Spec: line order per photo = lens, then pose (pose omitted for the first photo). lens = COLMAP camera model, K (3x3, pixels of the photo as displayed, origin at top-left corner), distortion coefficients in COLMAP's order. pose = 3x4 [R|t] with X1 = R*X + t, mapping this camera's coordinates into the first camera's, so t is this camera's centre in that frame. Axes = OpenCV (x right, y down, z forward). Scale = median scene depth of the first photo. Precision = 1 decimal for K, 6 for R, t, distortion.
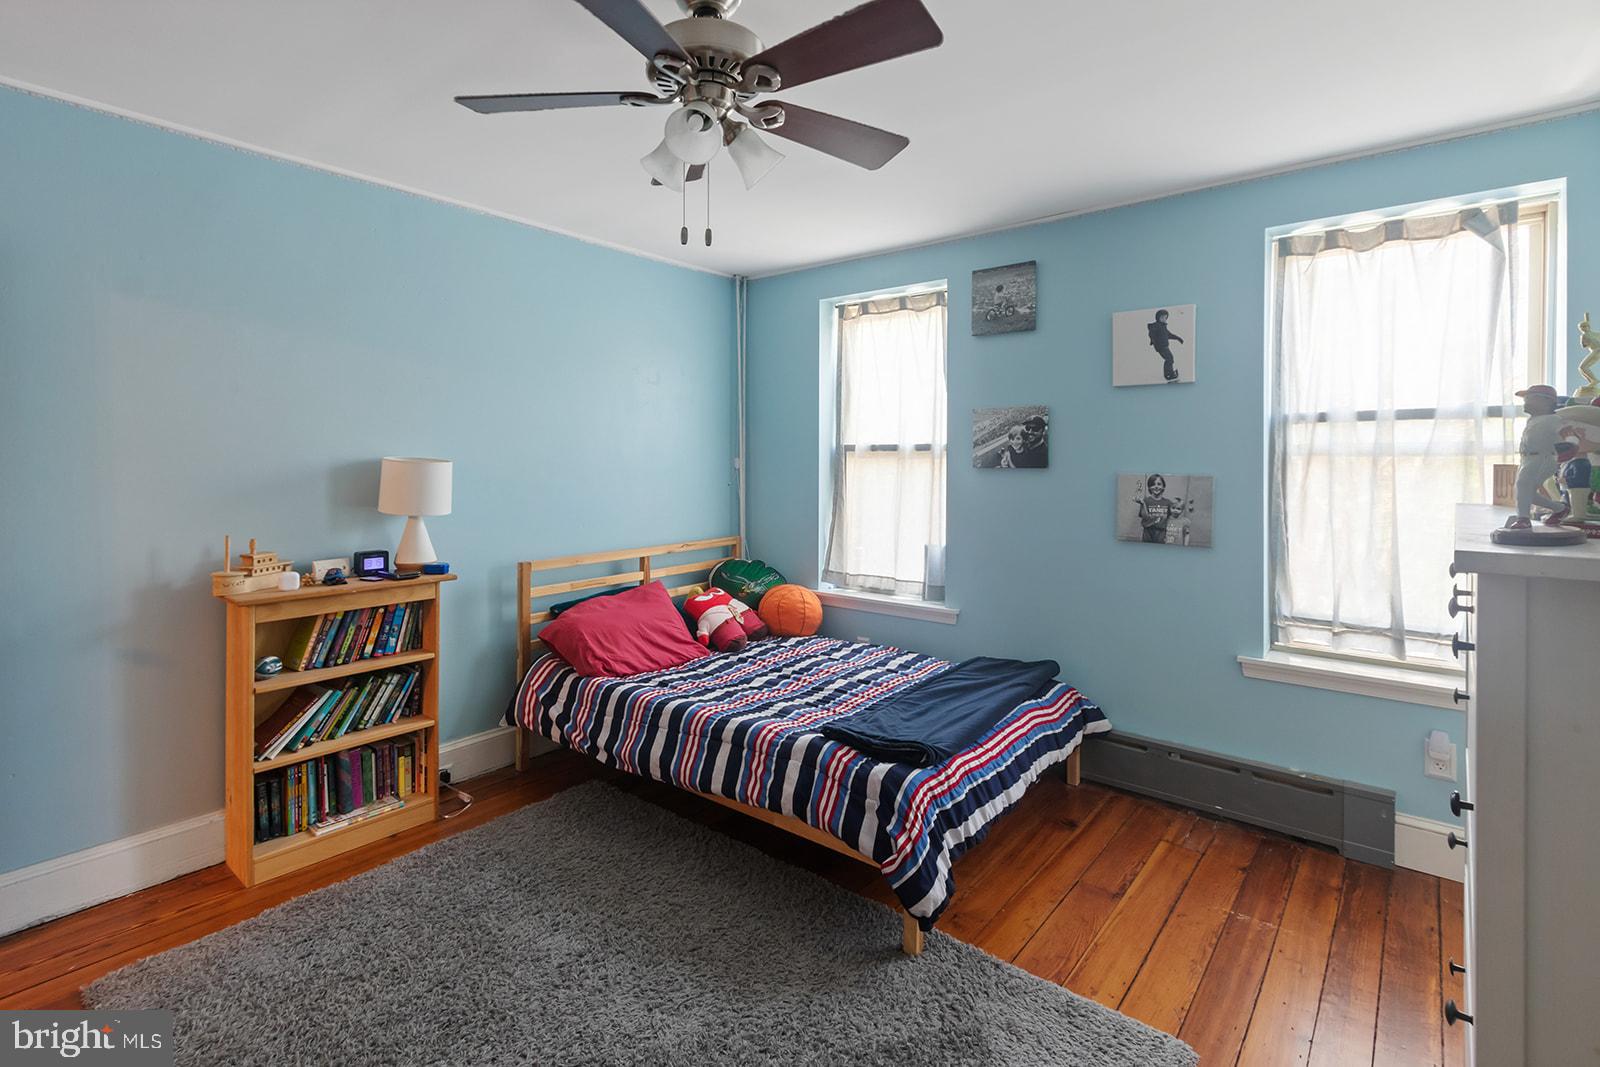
lens RADIAL K [[763.4, 0, 793.3], [0, 763.4, 460.0], [0, 0, 1]] dist [0.002920, 0.000114]
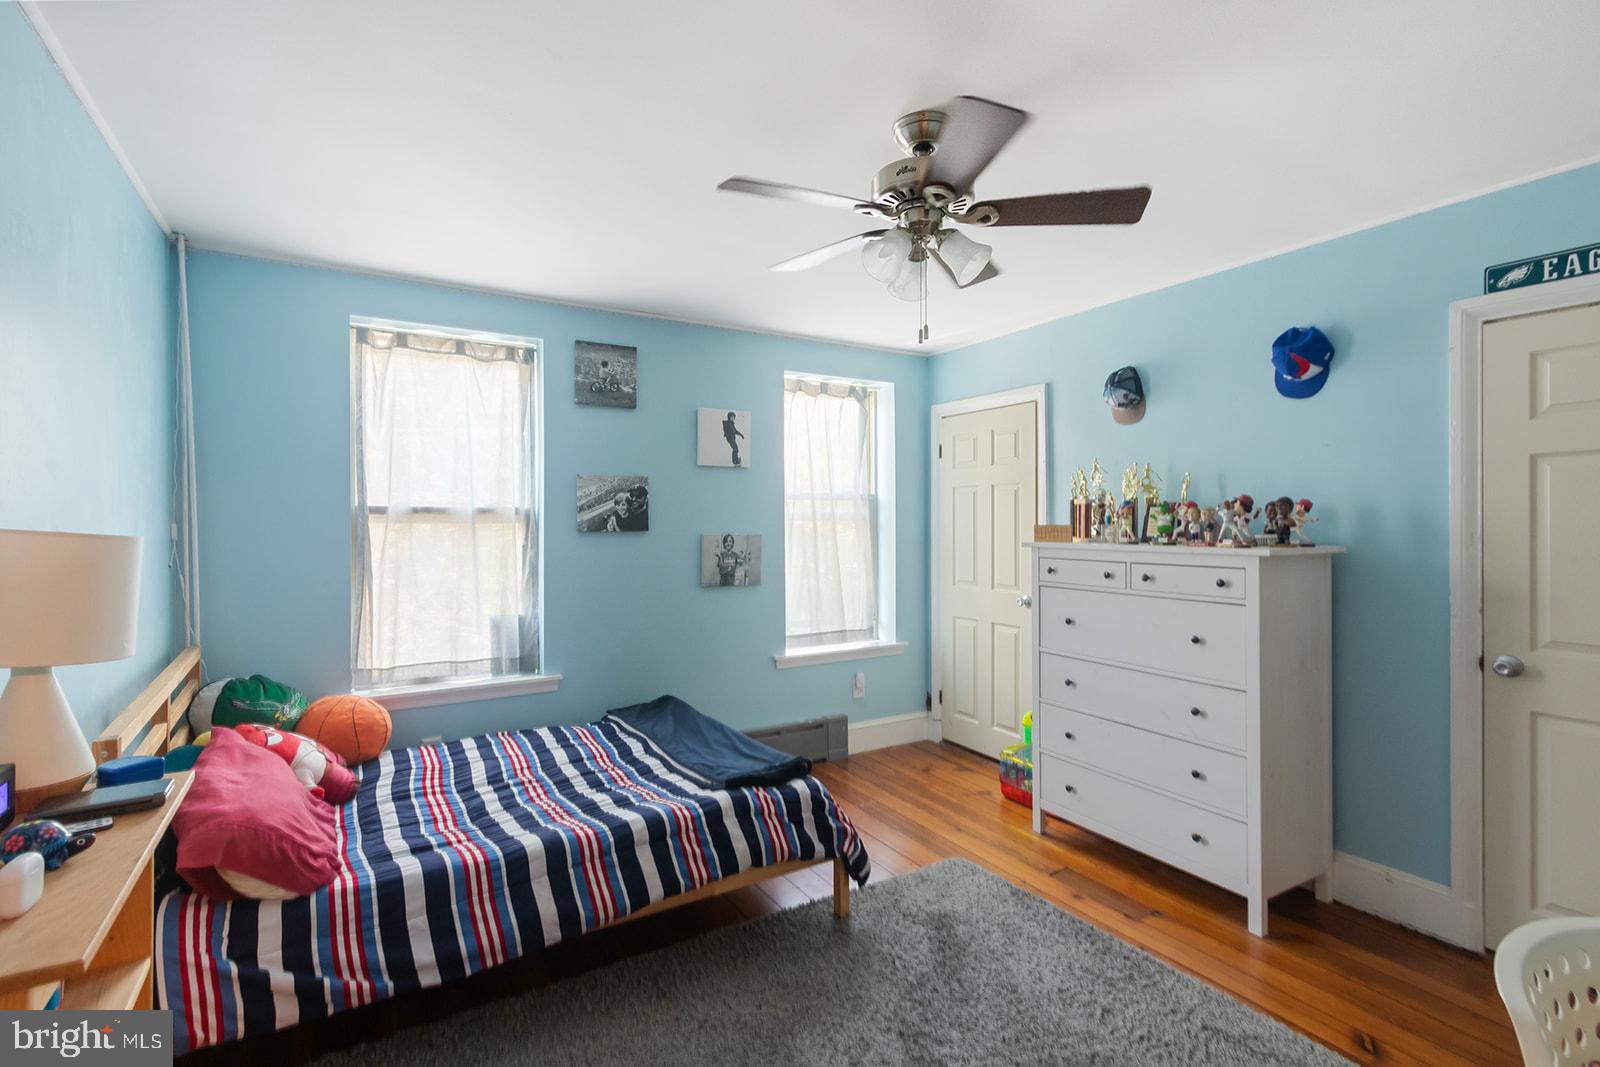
lens RADIAL K [[743.9, 0, 800.4], [0, 743.9, 517.8], [0, 0, 1]] dist [-0.000517, 0.000036]
pose [[0.320394, 0.002913, 0.947280, -0.692390], [0.004085, 0.999982, -0.004457, -0.003448], [-0.947276, 0.005298, 0.320376, 0.448118]]
